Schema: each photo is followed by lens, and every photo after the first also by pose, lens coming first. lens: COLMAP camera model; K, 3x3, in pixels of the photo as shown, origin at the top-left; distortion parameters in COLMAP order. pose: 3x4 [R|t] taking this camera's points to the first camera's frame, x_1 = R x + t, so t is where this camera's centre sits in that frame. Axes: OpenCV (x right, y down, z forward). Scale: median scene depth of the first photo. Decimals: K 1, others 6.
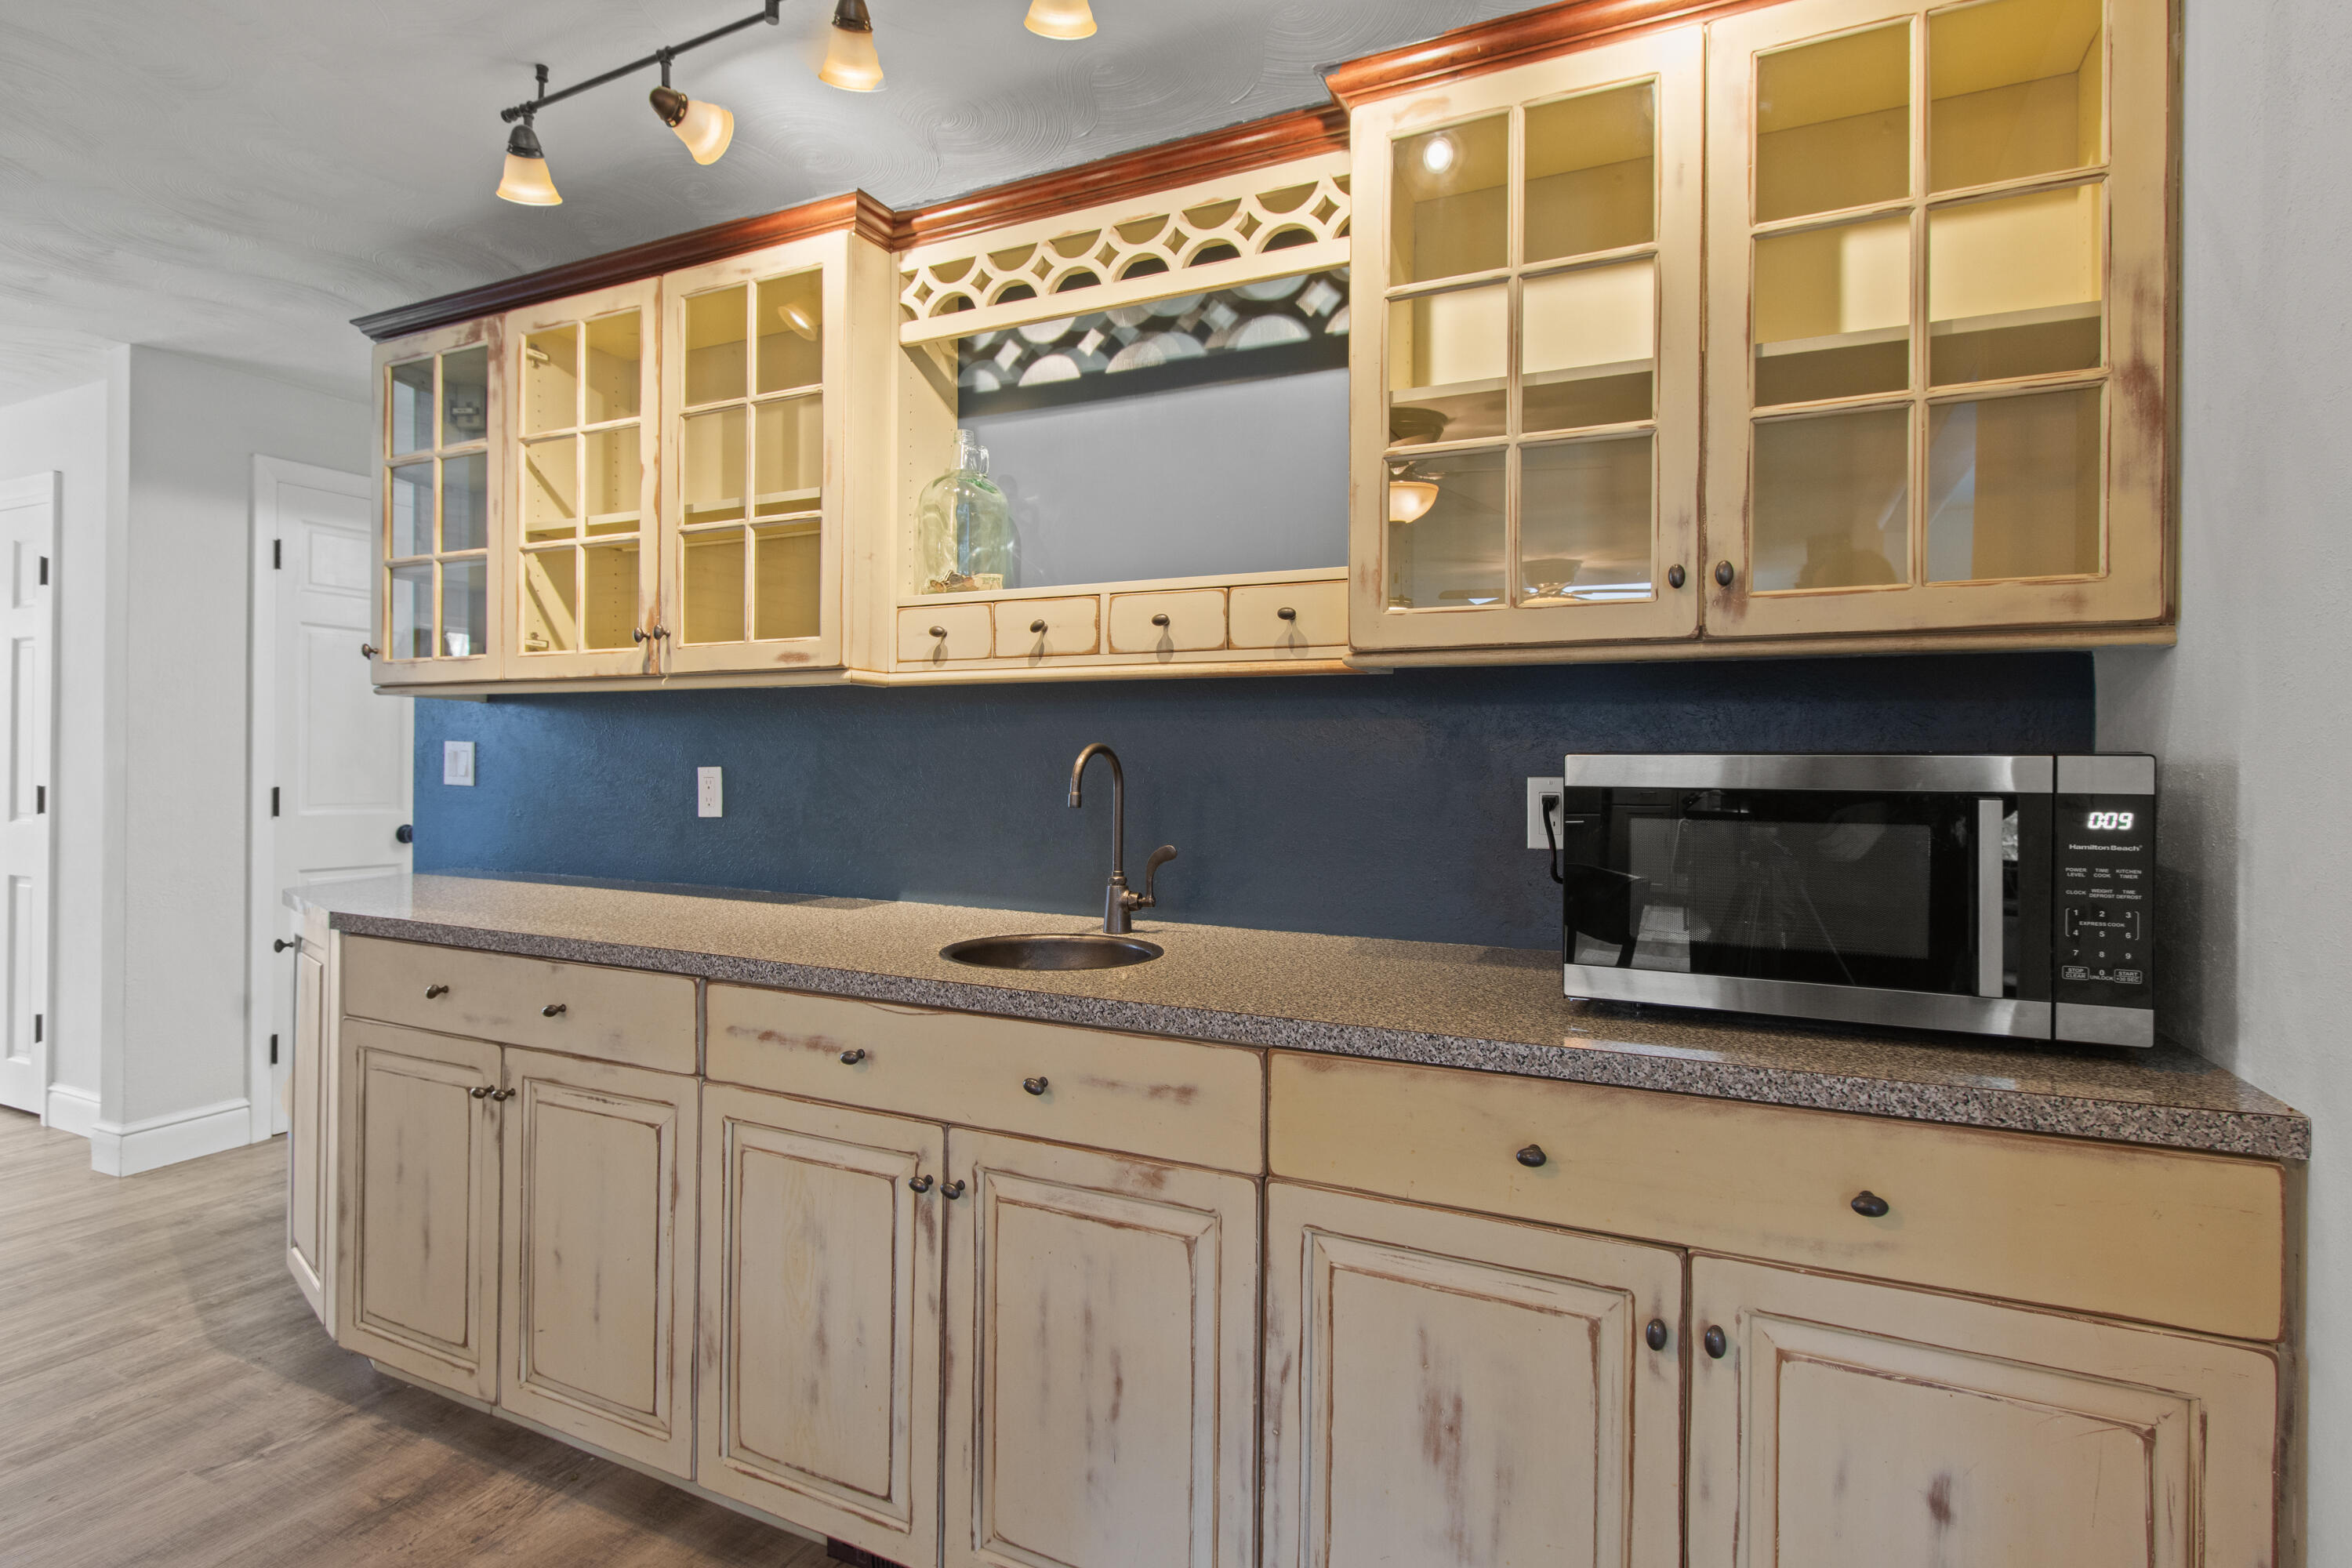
lens RADIAL K [[1170.0, 0, 1157.5], [0, 1170.0, 768.8], [0, 0, 1]] dist [0.000348, 0.000700]
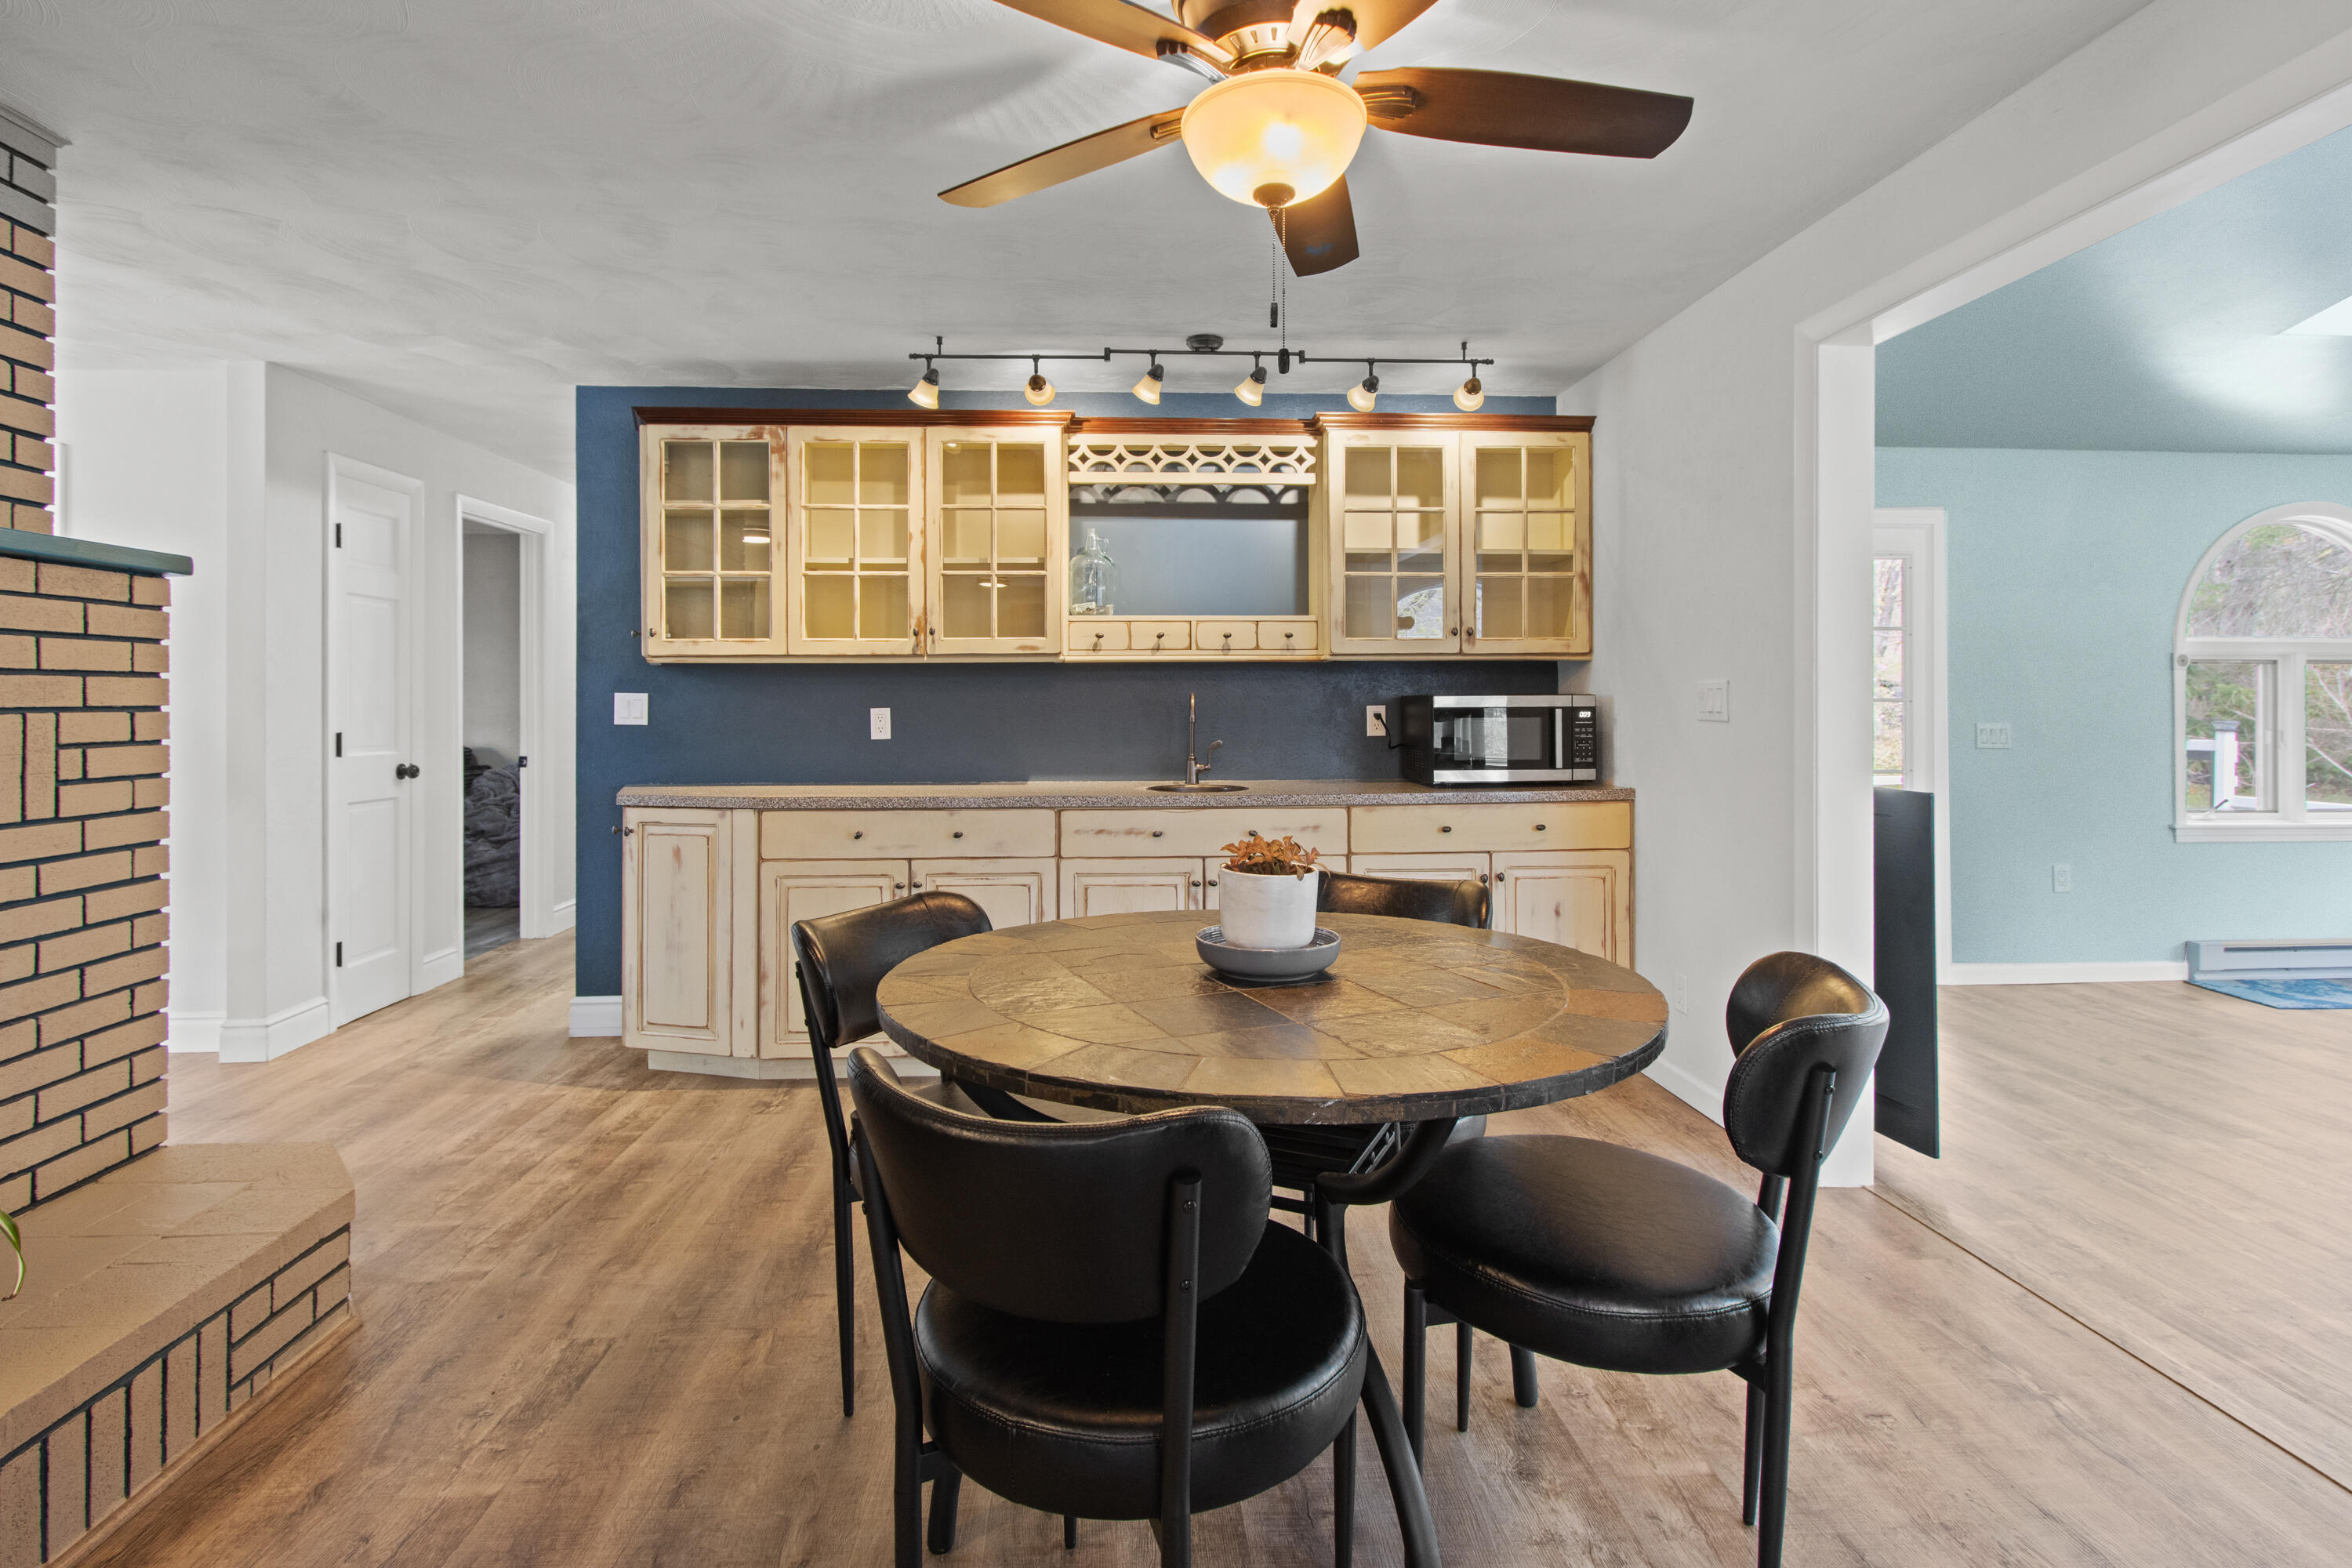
lens RADIAL K [[1170.0, 0, 1160.1], [0, 1170.0, 715.3], [0, 0, 1]] dist [0.000348, 0.000700]
pose [[0.879440, -0.017943, 0.475671, -1.045475], [0.014717, 0.999837, 0.010506, -0.003799], [-0.475782, -0.002239, 0.879560, -0.775122]]
